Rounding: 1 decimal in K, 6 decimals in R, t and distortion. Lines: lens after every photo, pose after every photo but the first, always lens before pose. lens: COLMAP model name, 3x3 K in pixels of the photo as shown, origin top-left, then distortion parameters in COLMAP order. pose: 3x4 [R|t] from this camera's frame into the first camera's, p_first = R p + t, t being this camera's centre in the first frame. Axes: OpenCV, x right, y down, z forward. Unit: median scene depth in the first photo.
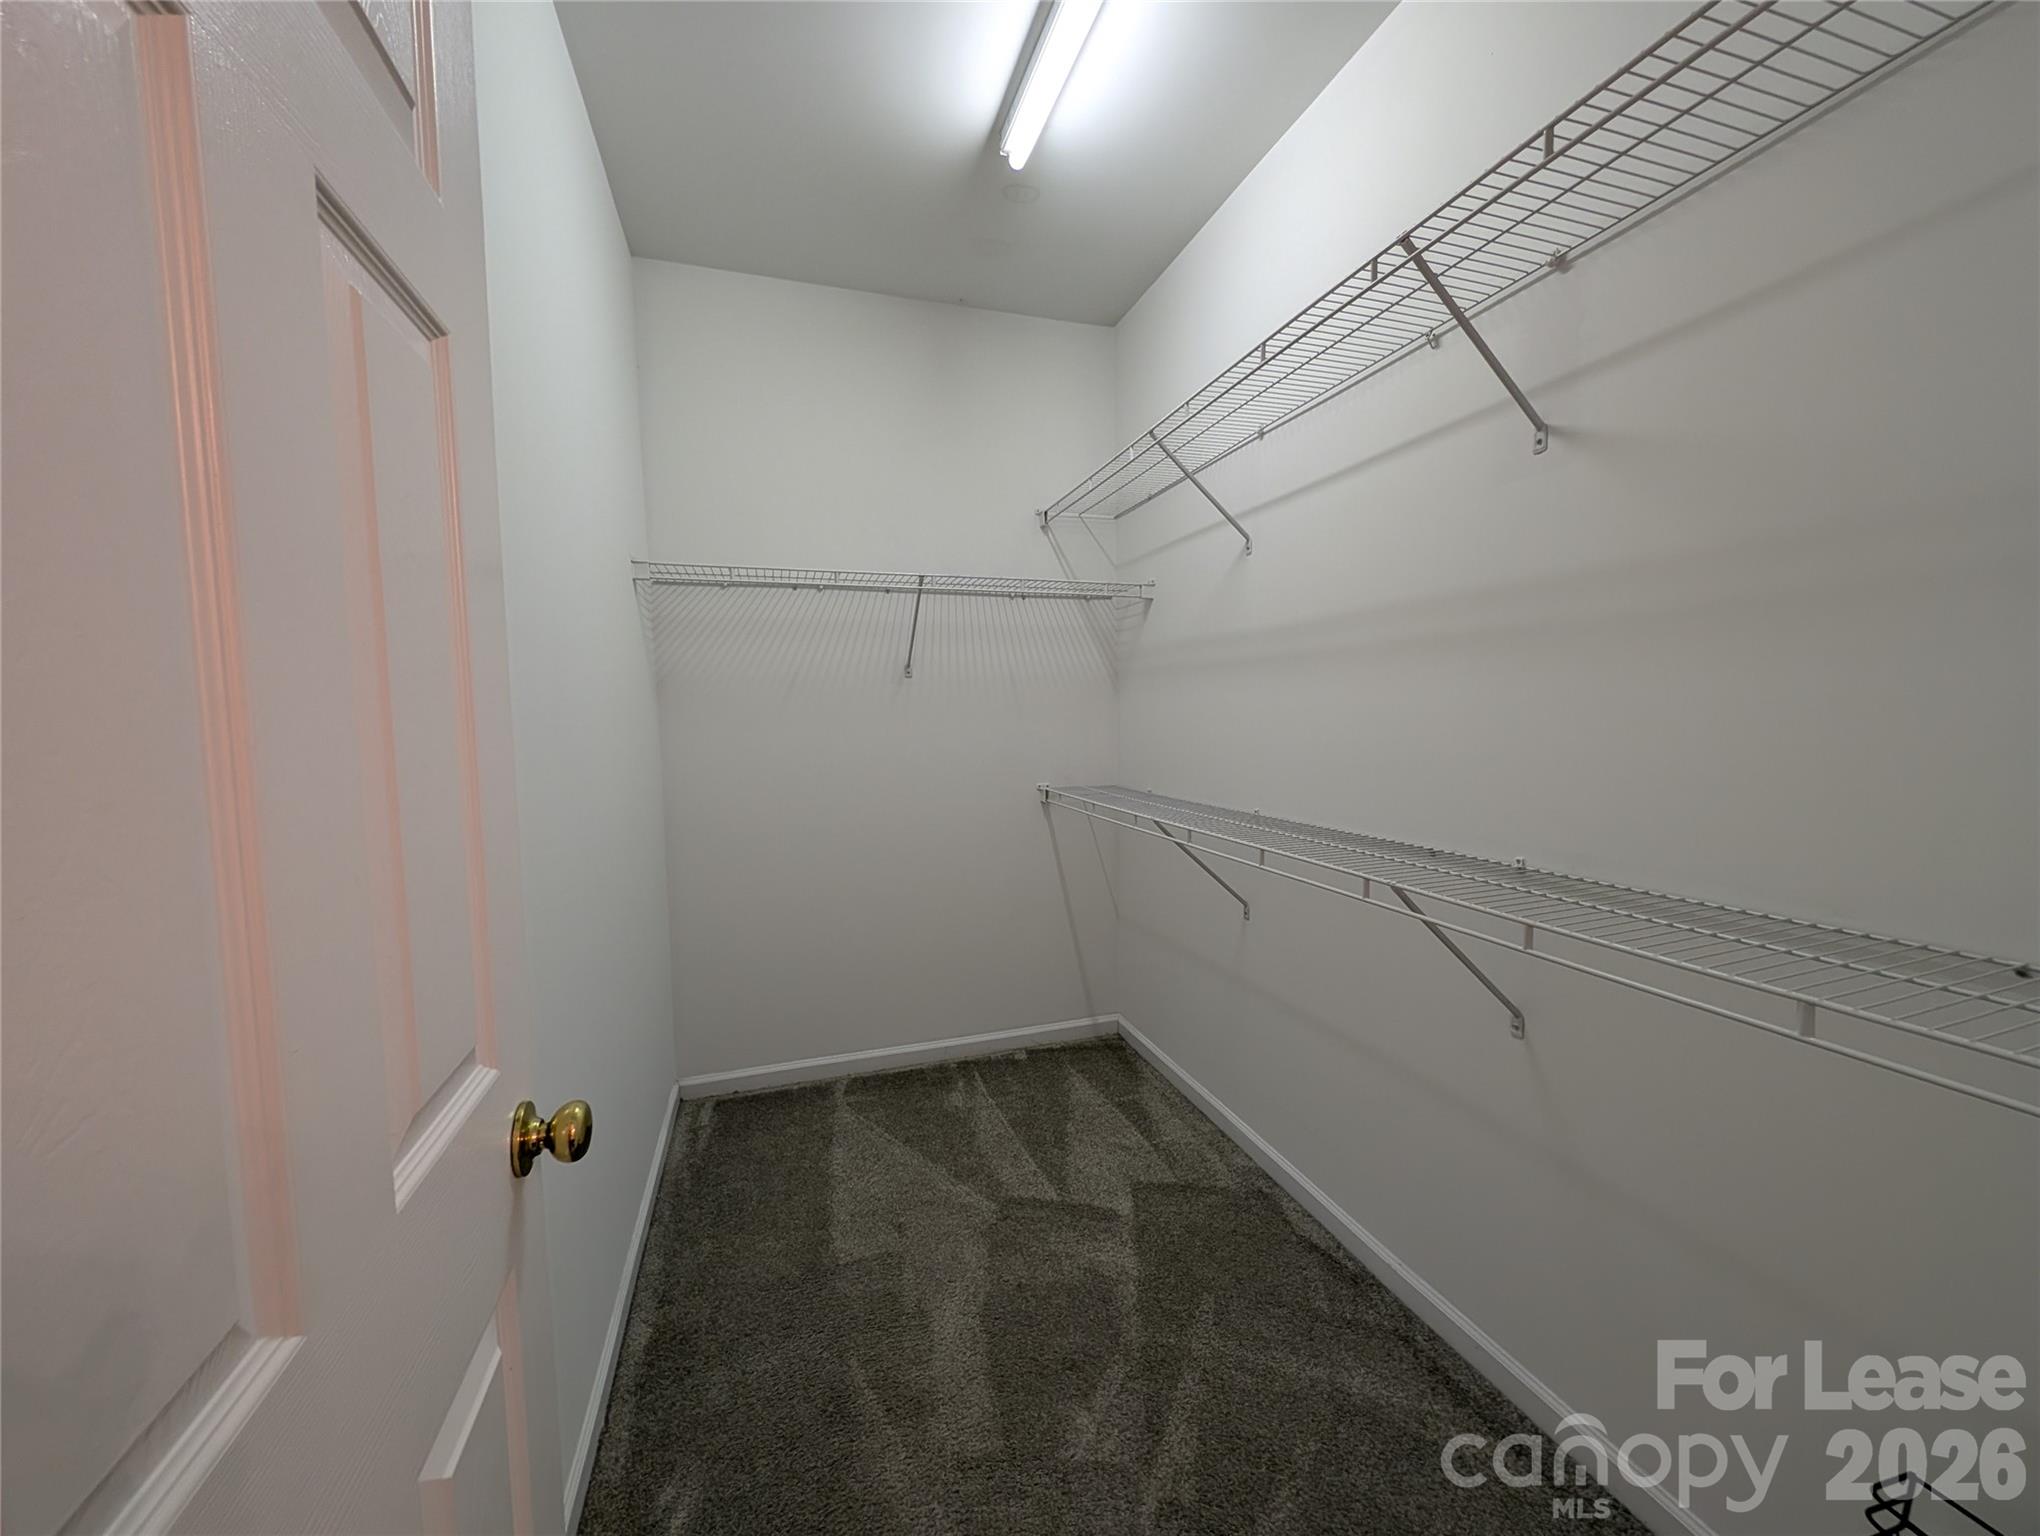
lens RADIAL K [[763.7, 0, 1022.6], [0, 763.7, 760.3], [0, 0, 1]] dist [-0.000470, -0.001320]
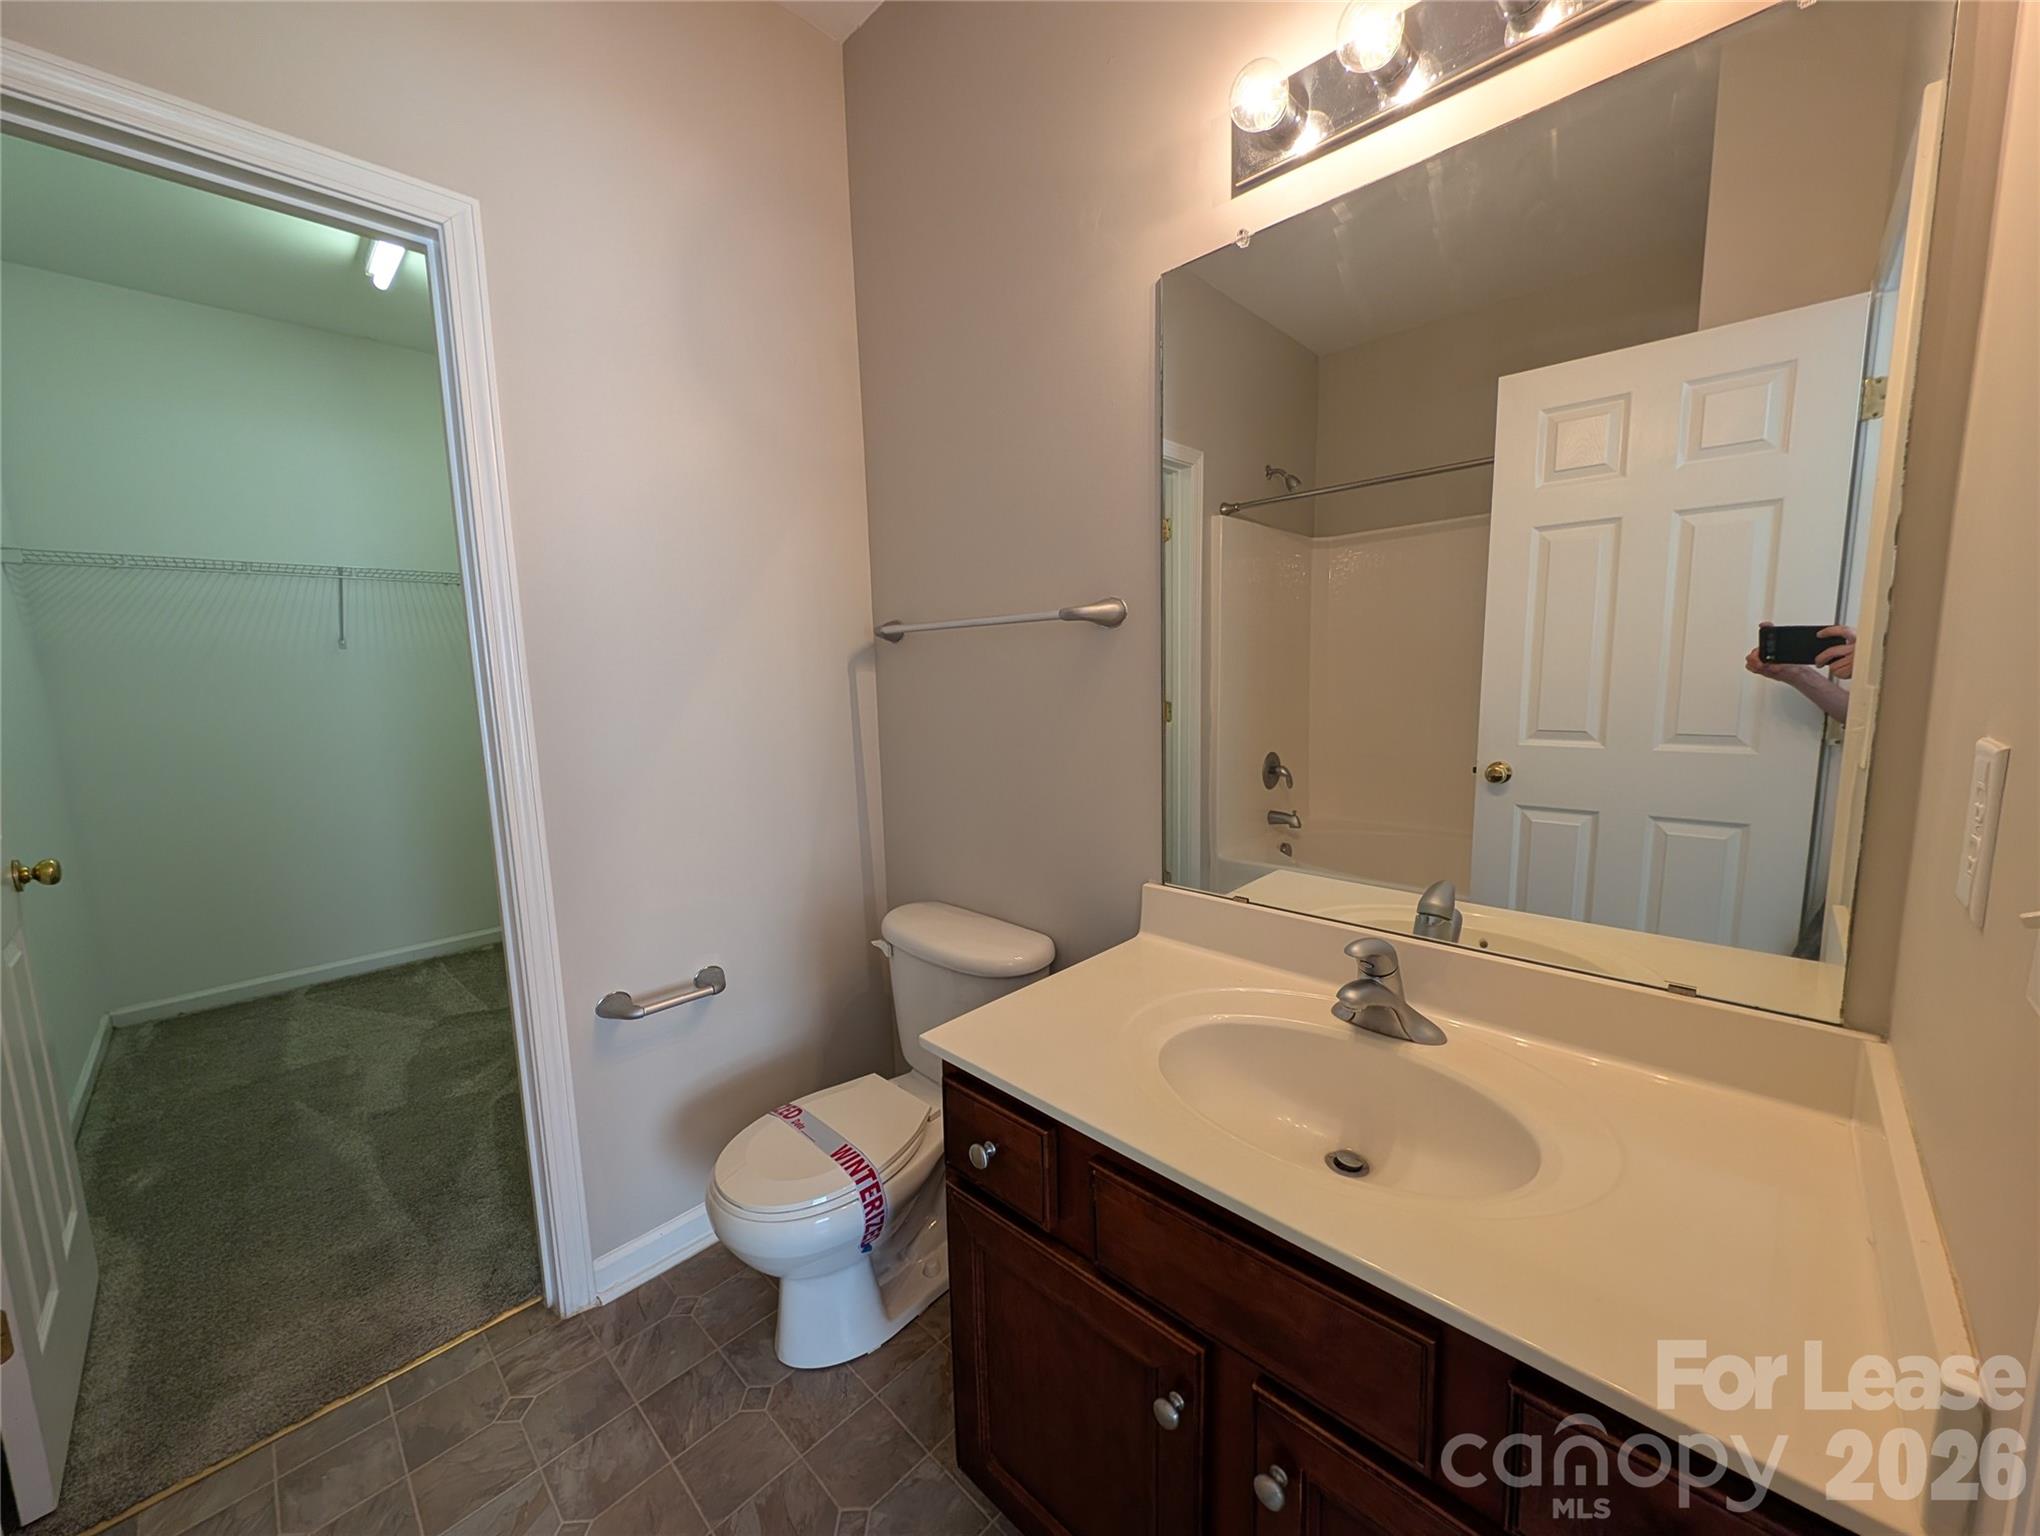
lens RADIAL K [[763.7, 0, 1012.7], [0, 763.7, 773.1], [0, 0, 1]] dist [-0.000470, -0.001320]
pose [[0.884832, -0.061821, 0.461791, 0.285063], [0.036268, 0.997290, 0.064015, 0.064456], [-0.464497, -0.039894, 0.884676, -0.735518]]
